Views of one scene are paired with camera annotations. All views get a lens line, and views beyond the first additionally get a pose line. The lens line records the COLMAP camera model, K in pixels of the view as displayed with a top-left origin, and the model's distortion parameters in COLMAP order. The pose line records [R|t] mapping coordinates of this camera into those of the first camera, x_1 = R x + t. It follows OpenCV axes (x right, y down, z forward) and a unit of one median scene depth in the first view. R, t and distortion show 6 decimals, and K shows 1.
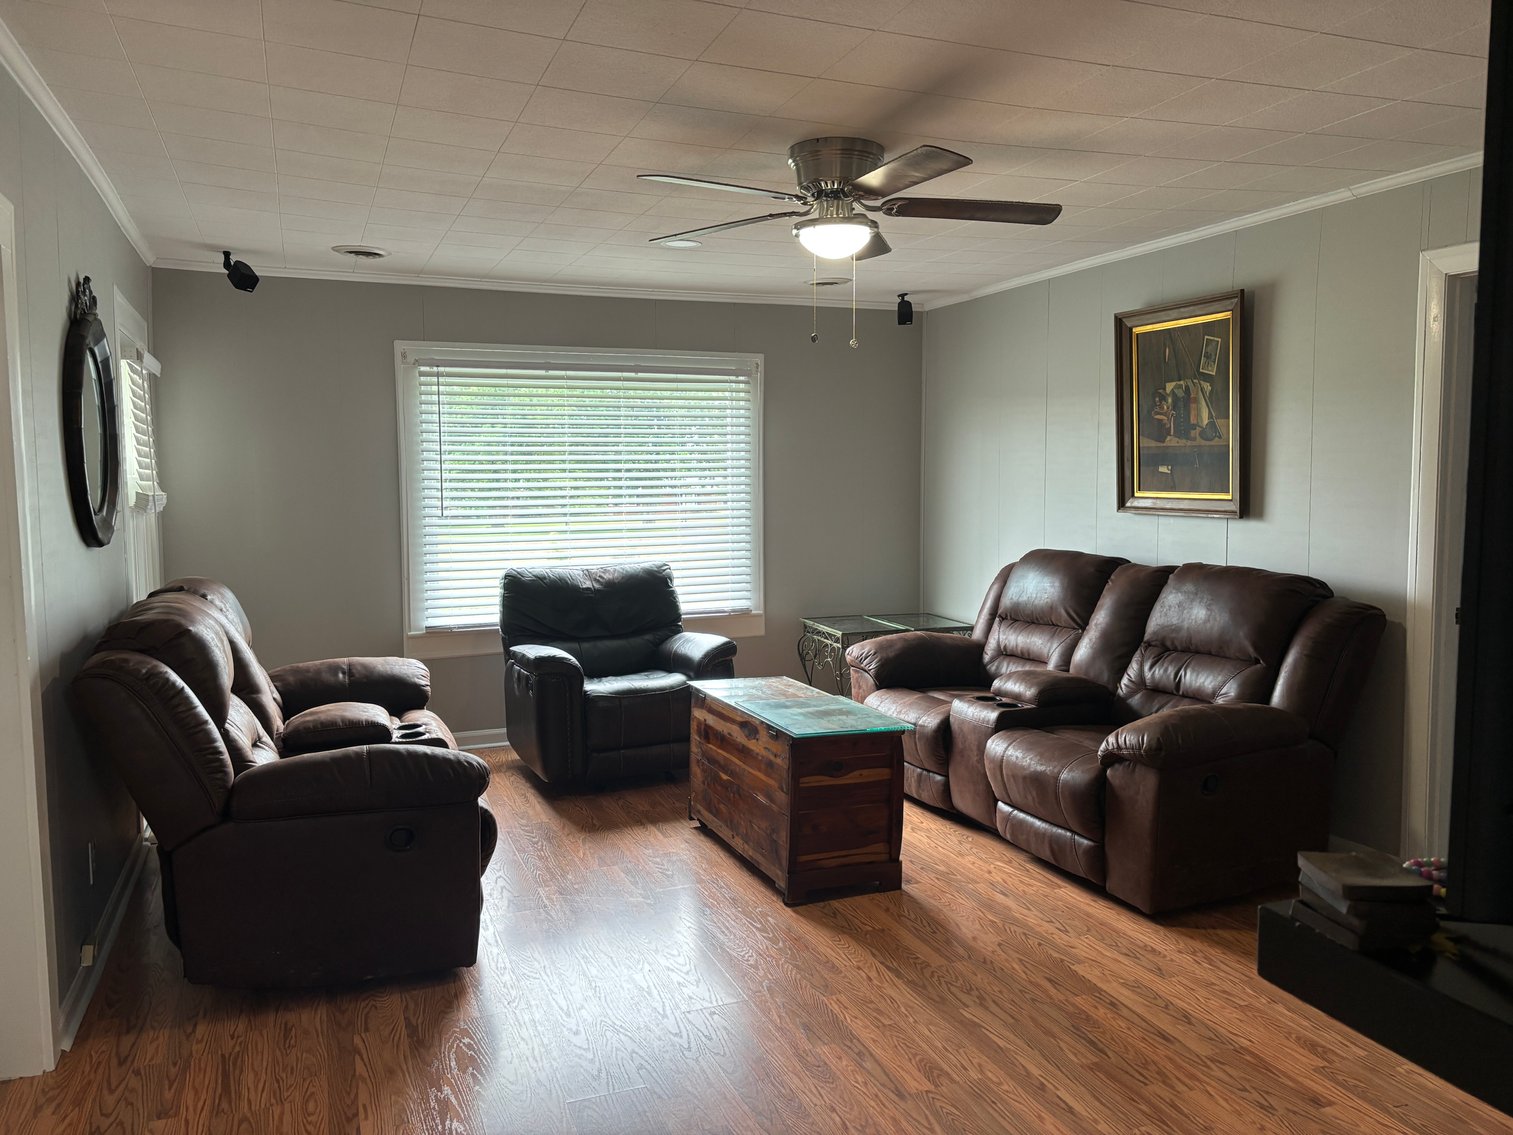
lens RADIAL K [[1142.1, 0, 755.9], [0, 1142.1, 560.7], [0, 0, 1]] dist [0.060545, 0.001837]
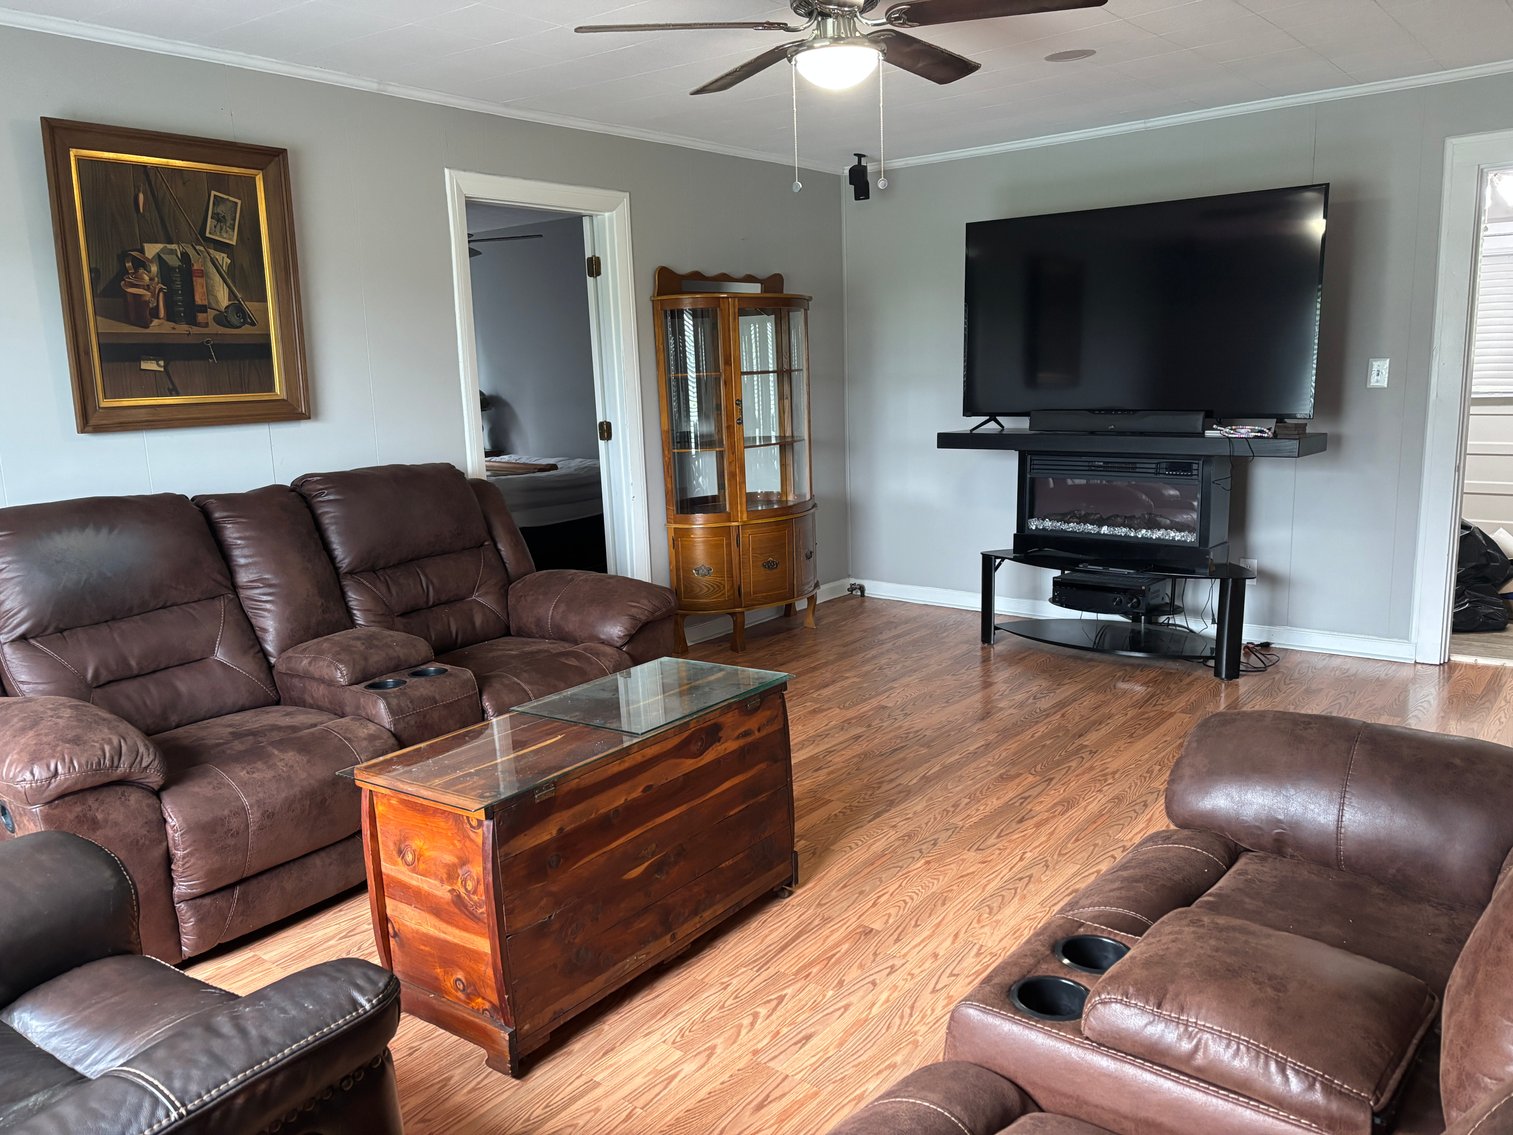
lens RADIAL K [[1142.1, 0, 753.6], [0, 1142.1, 568.5], [0, 0, 1]] dist [0.060545, 0.001837]
pose [[-0.484497, -0.135807, 0.864187, -0.502507], [0.112734, 0.969946, 0.215630, -0.074979], [-0.867498, 0.201896, -0.454626, 1.089149]]
